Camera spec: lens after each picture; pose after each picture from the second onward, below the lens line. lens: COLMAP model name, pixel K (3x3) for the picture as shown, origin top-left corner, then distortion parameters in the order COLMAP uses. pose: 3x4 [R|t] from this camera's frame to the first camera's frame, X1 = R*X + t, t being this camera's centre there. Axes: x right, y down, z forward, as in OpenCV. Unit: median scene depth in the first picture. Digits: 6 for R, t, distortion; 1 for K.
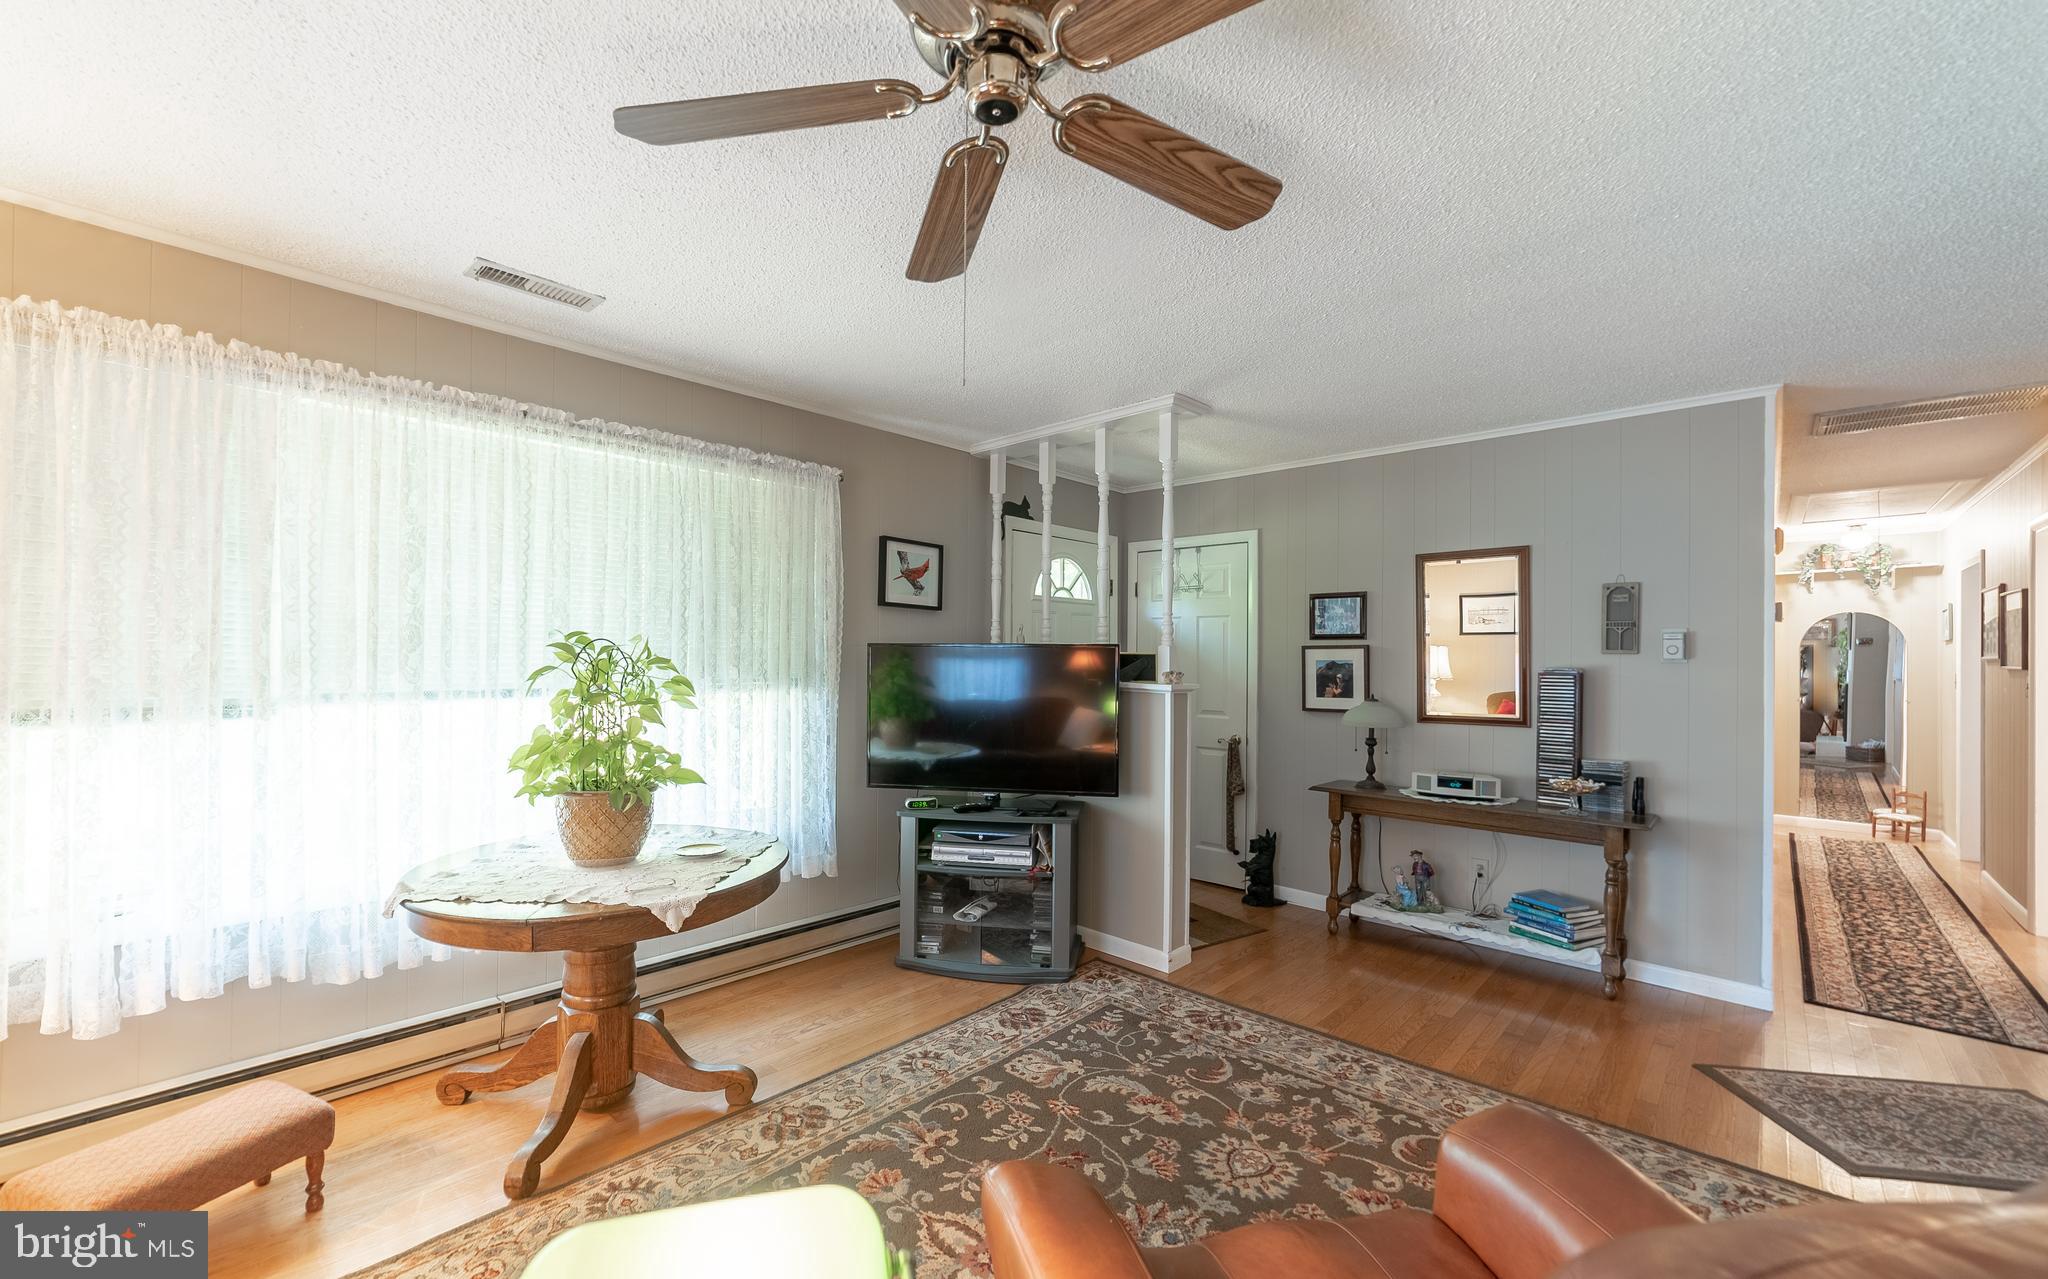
lens RADIAL K [[819.5, 0, 1011.1], [0, 819.5, 648.1], [0, 0, 1]] dist [-0.014147, 0.000161]
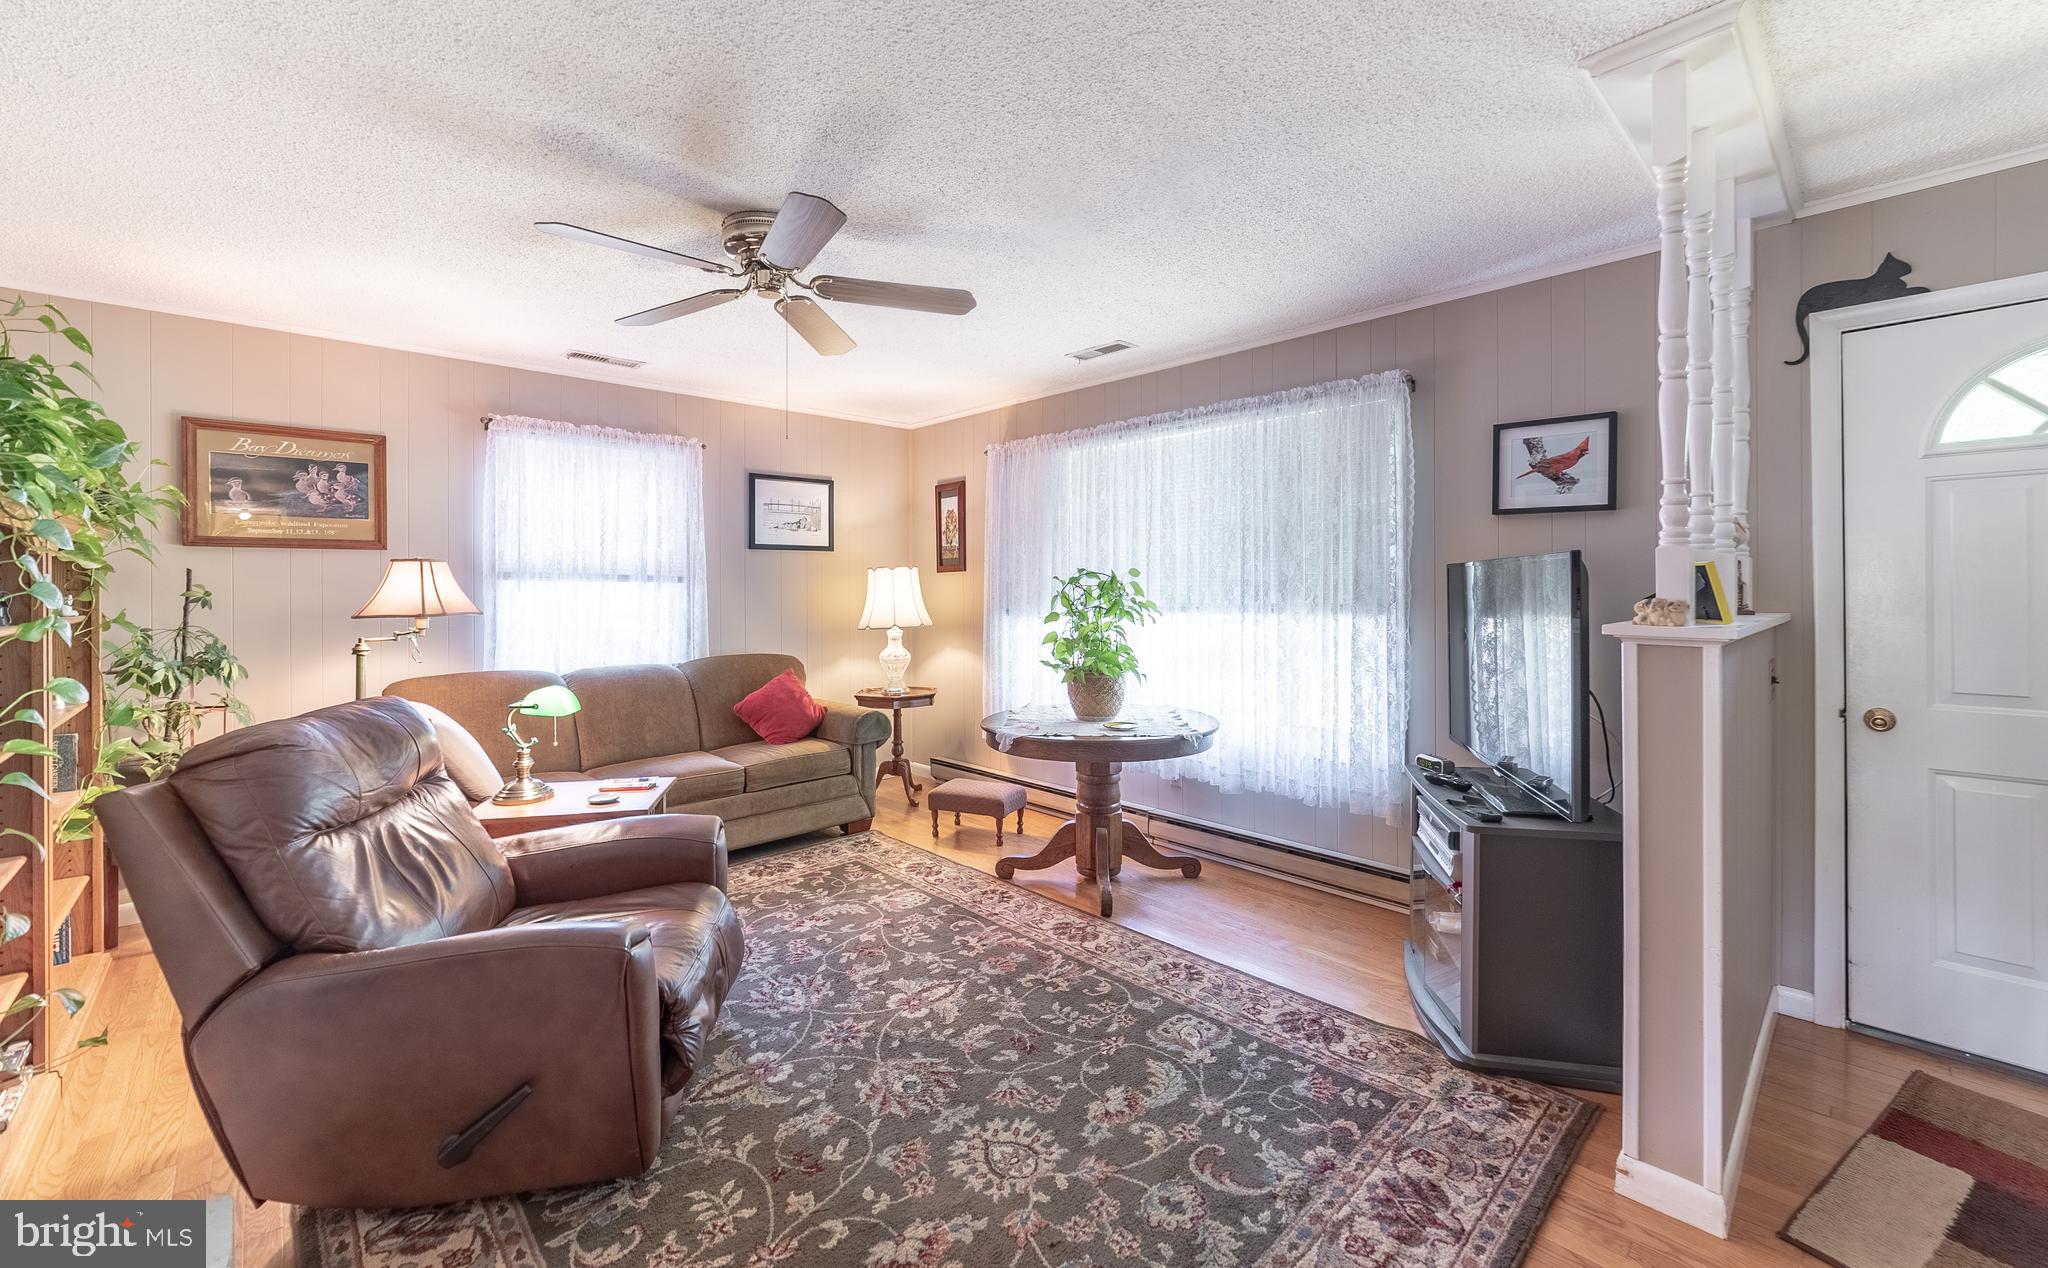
lens RADIAL K [[823.3, 0, 1026.2], [0, 823.3, 590.9], [0, 0, 1]] dist [-0.014953, 0.000279]
pose [[-0.057688, -0.006020, -0.998317, 0.951883], [0.014914, 0.999865, -0.006891, 0.028088], [0.998223, -0.015286, -0.057590, 0.880286]]
